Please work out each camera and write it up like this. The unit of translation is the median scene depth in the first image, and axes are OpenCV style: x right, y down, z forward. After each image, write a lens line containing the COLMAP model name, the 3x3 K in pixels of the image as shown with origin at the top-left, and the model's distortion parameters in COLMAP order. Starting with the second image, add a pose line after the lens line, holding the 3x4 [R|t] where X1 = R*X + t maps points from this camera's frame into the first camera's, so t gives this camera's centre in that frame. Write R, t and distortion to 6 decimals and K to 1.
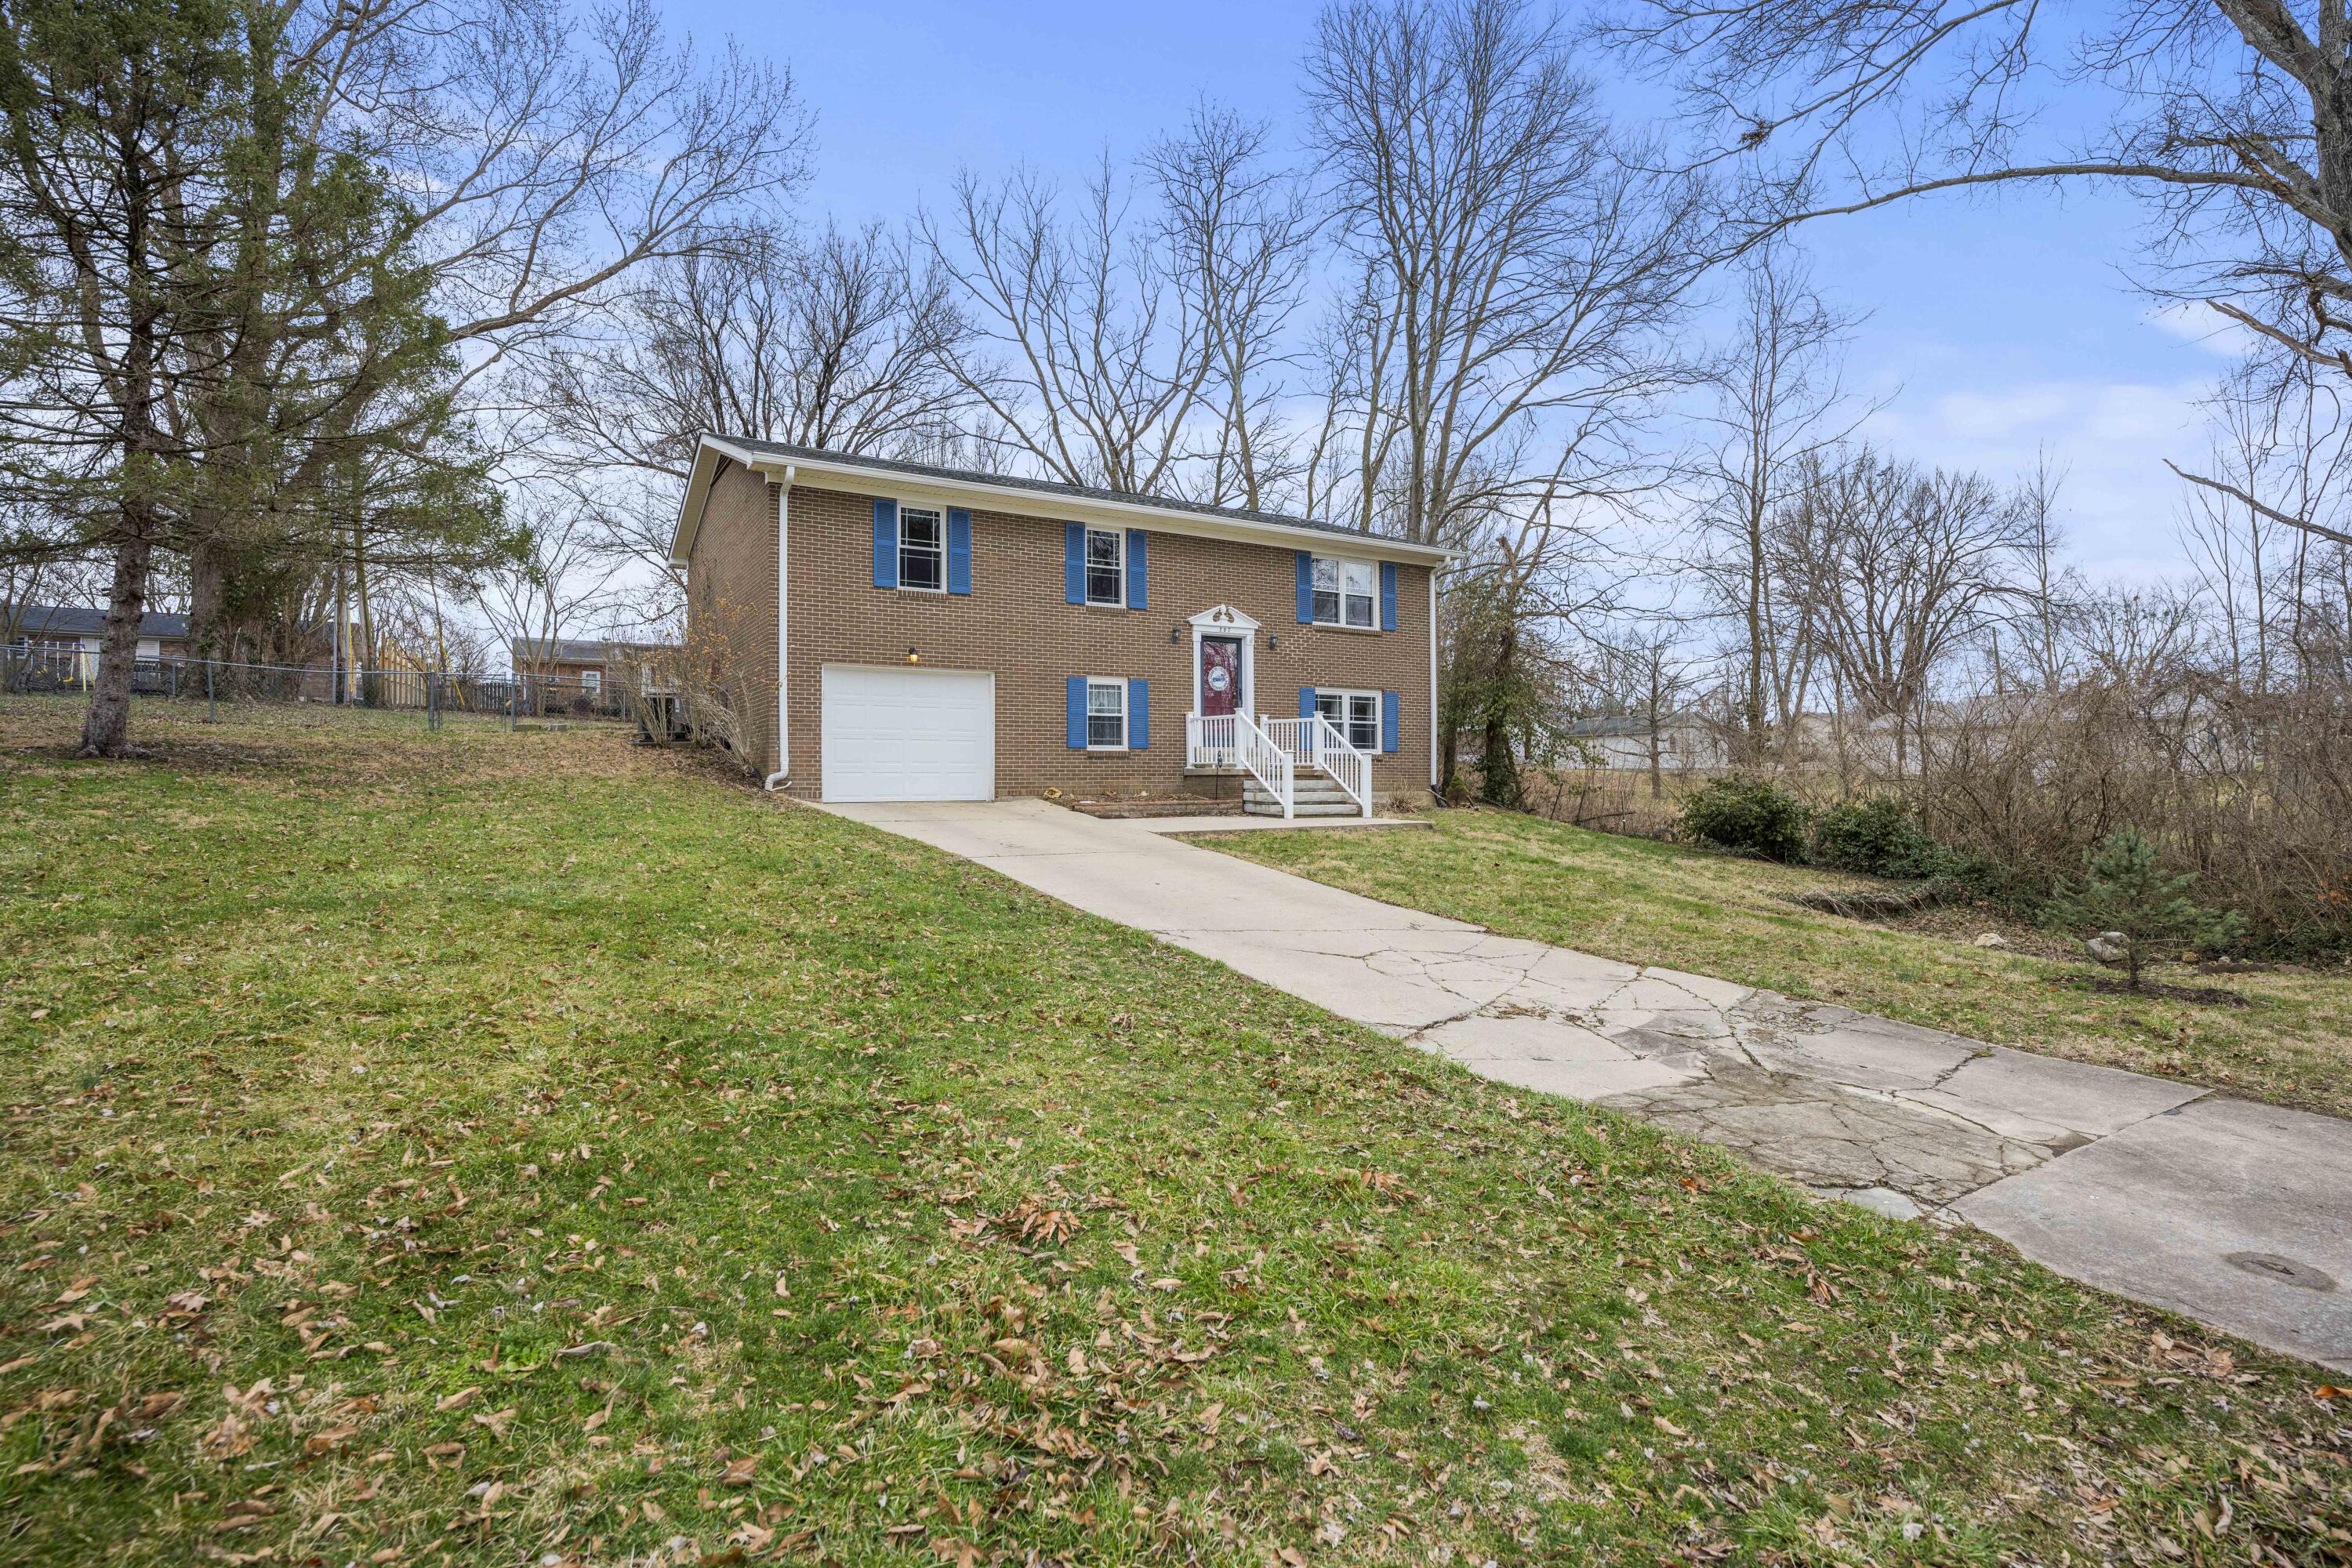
lens RADIAL K [[1159.8, 0, 1175.9], [0, 1159.8, 772.3], [0, 0, 1]] dist [-0.008854, 0.000507]
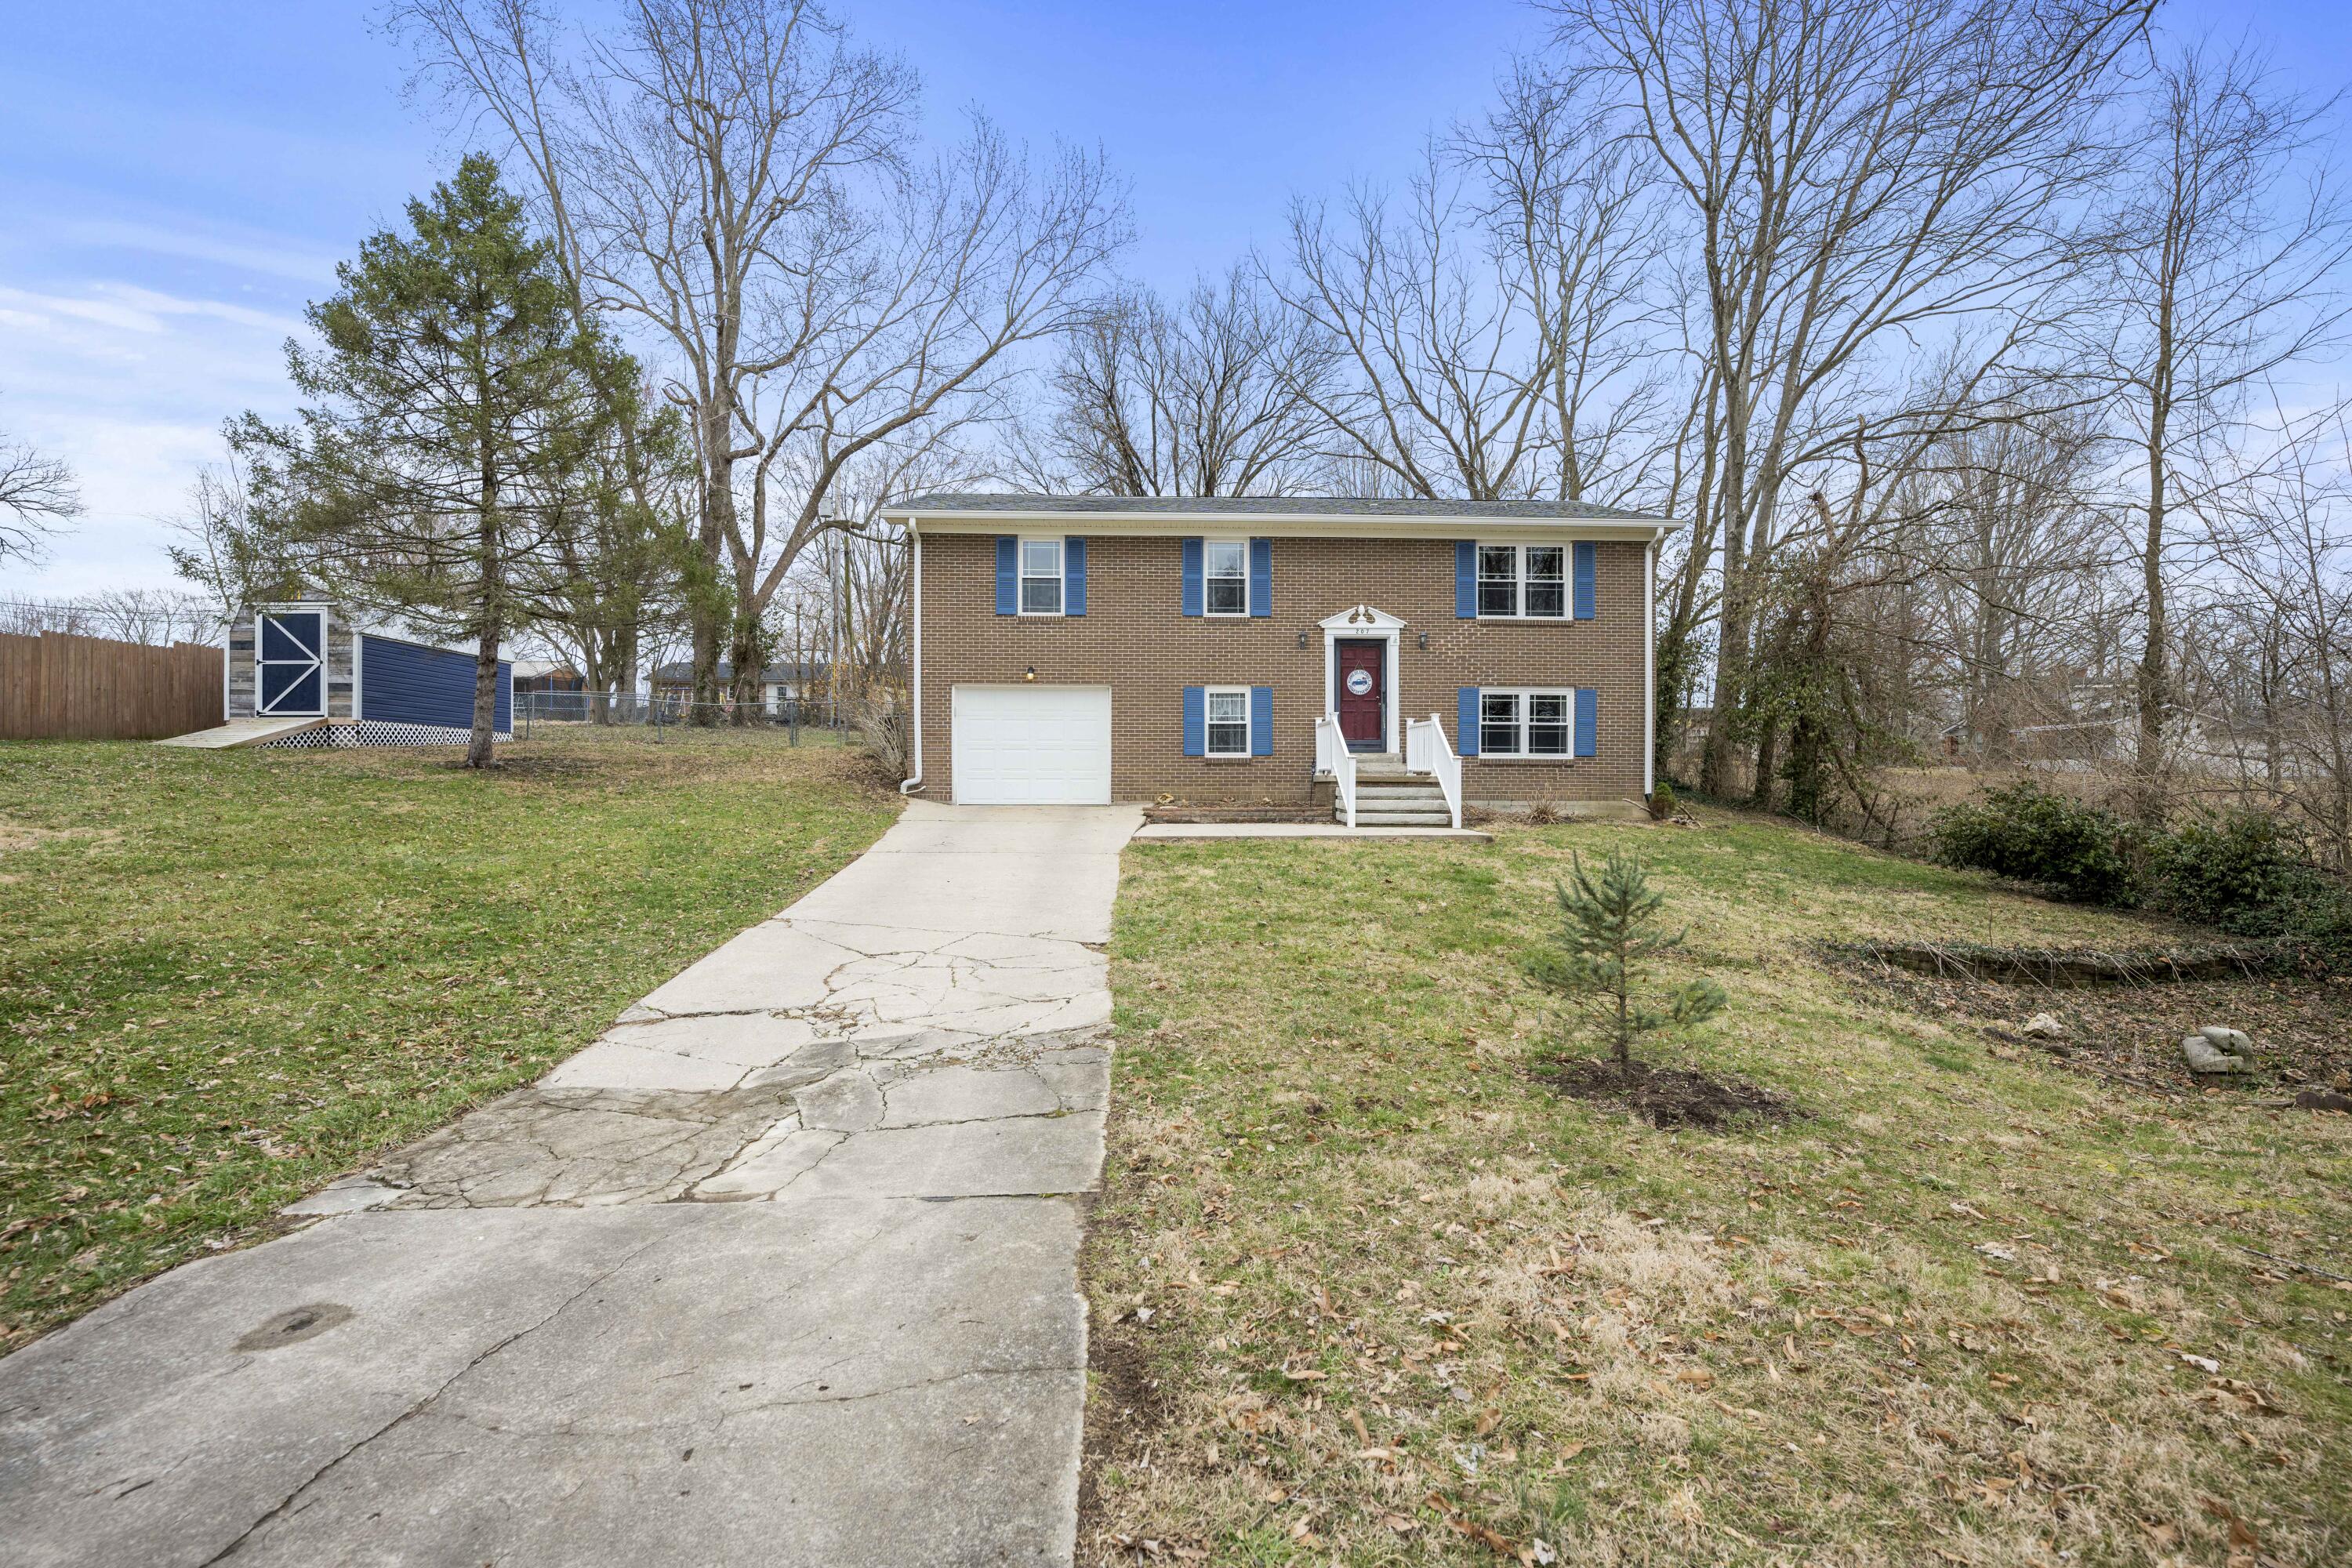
lens RADIAL K [[1128.4, 0, 1175.7], [0, 1128.4, 778.8], [0, 0, 1]] dist [0.011113, -0.000281]
pose [[0.873202, -0.000210, -0.487358, 0.380747], [-0.001319, 0.999995, -0.002795, 0.002708], [0.487357, 0.003084, 0.873198, 0.109320]]
